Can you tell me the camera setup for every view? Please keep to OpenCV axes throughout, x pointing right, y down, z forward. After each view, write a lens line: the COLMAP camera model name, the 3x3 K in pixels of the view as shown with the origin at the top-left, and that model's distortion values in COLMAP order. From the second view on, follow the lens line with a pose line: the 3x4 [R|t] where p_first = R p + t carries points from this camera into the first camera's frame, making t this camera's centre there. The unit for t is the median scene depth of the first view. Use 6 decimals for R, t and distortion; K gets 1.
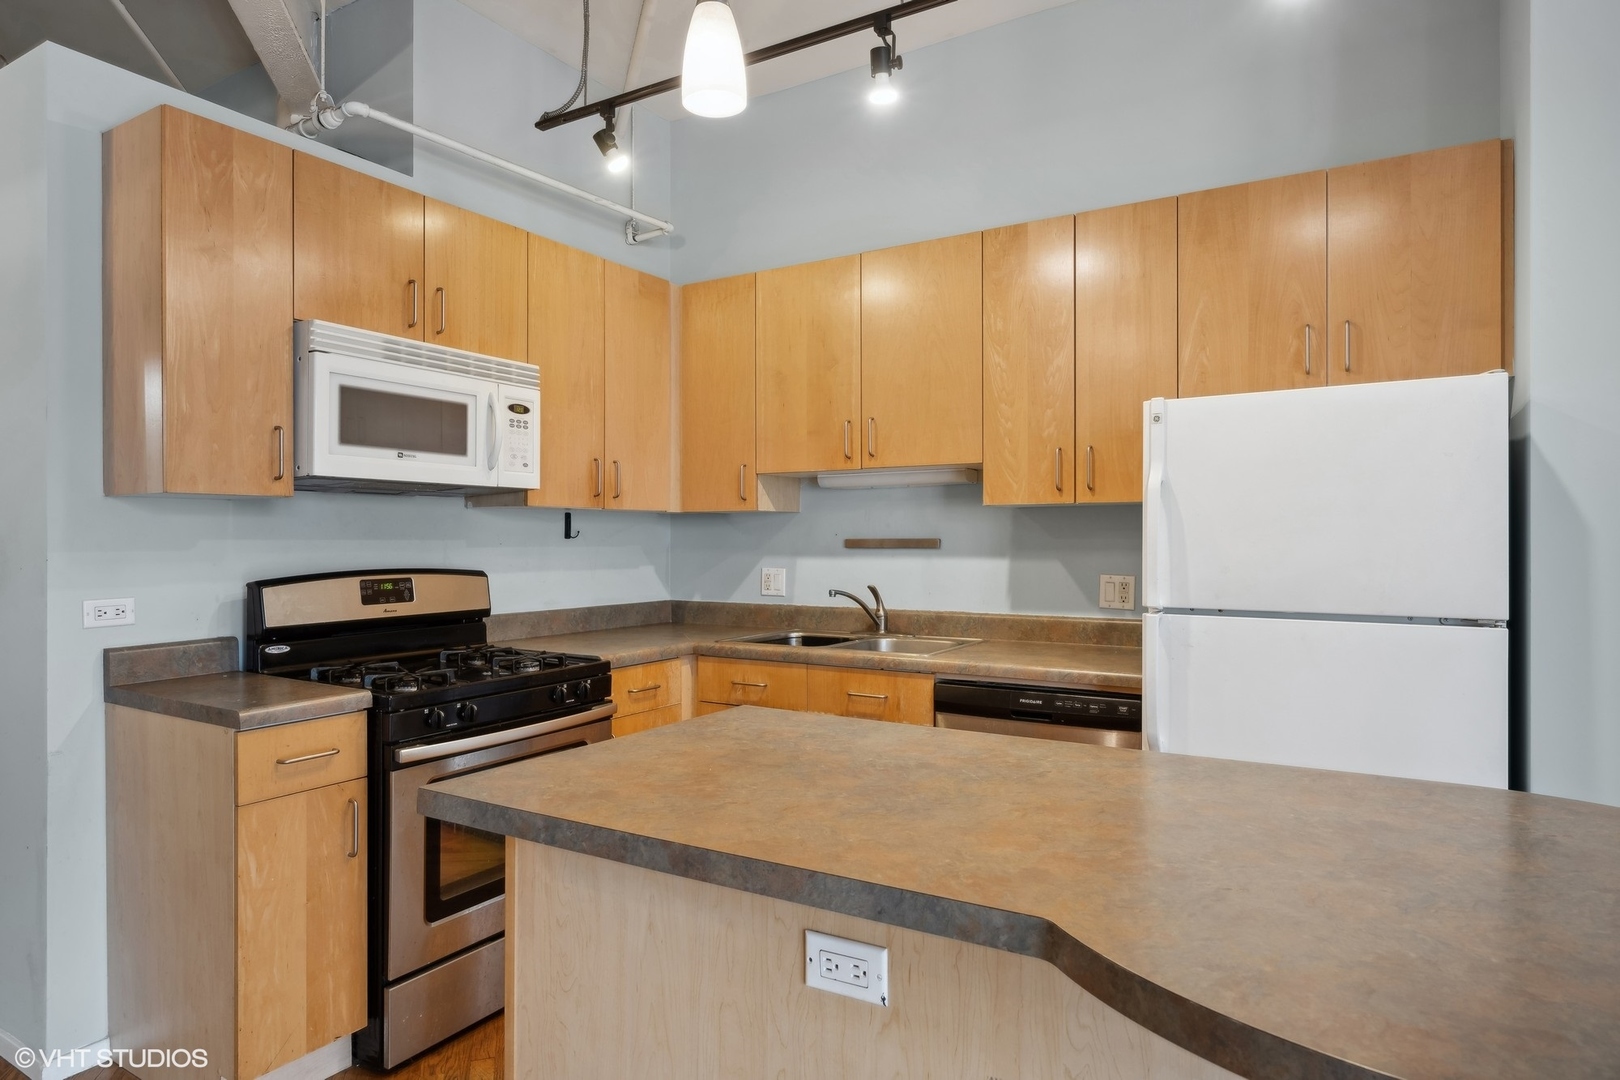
lens RADIAL K [[941.9, 0, 809.6], [0, 941.9, 538.0], [0, 0, 1]] dist [-0.002977, 0.002822]
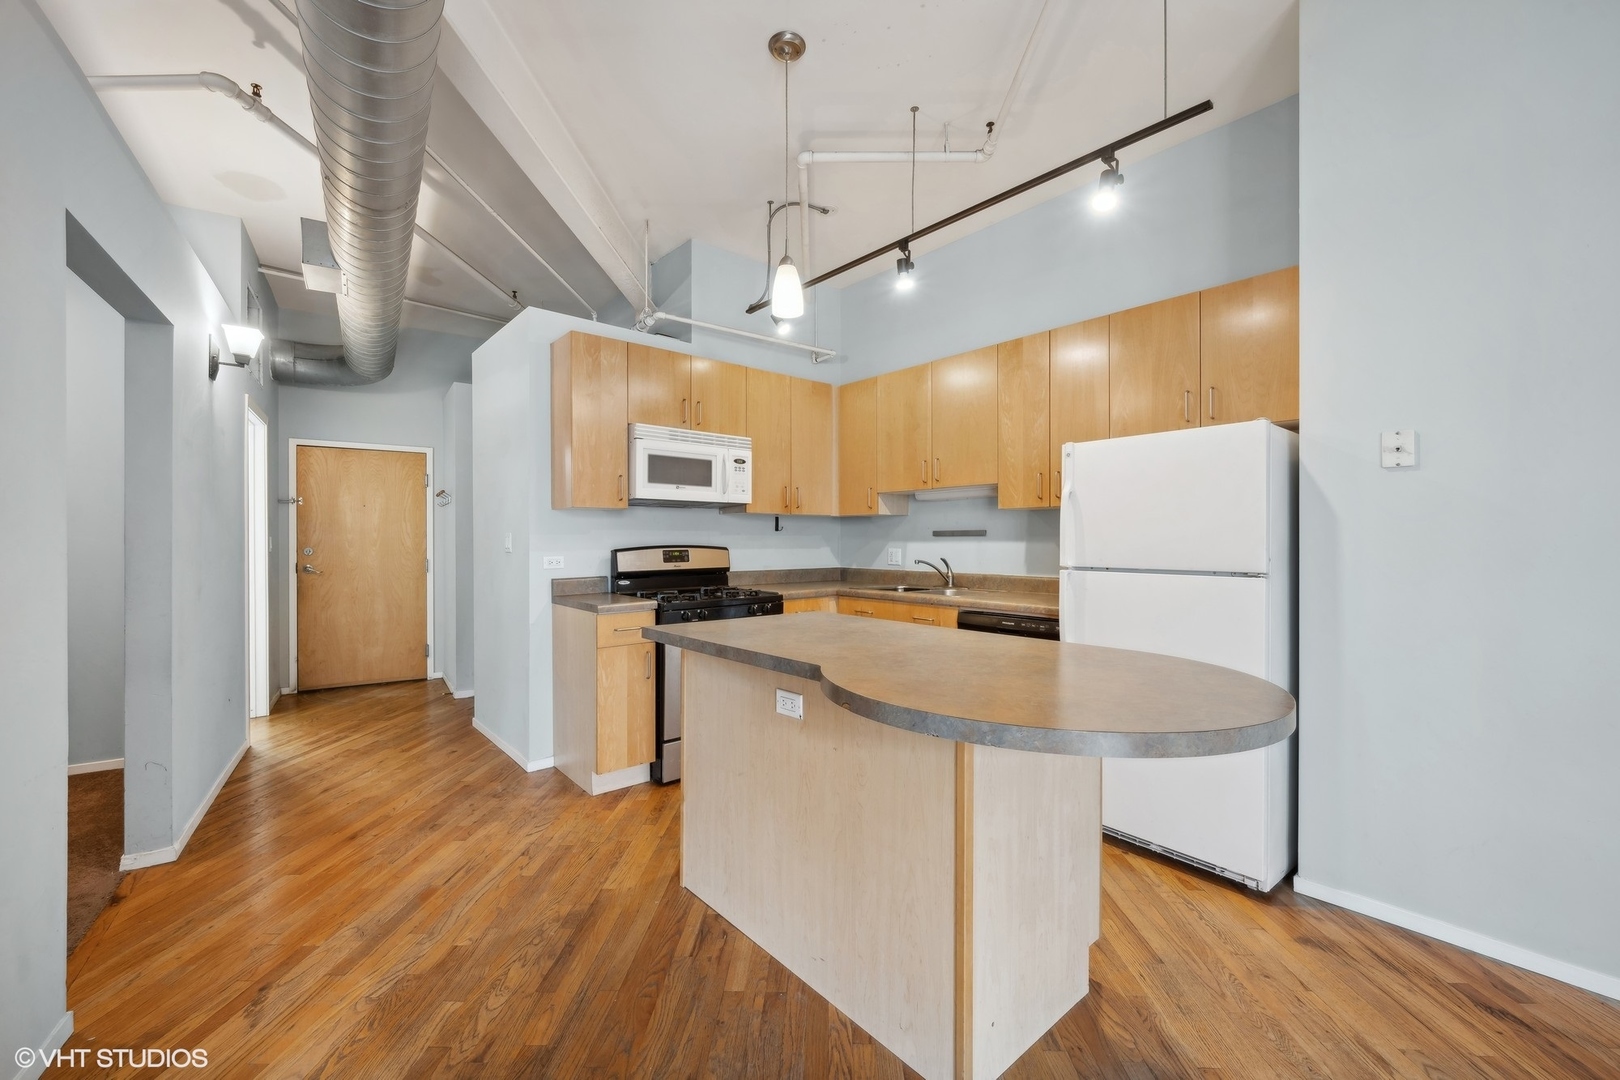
lens RADIAL K [[646.6, 0, 810.3], [0, 646.6, 540.9], [0, 0, 1]] dist [0.002403, -0.000001]
pose [[0.951328, 0.001001, -0.308178, 0.259740], [-0.000113, 0.999996, 0.002899, 0.022098], [0.308180, -0.002723, 0.951324, -0.224635]]
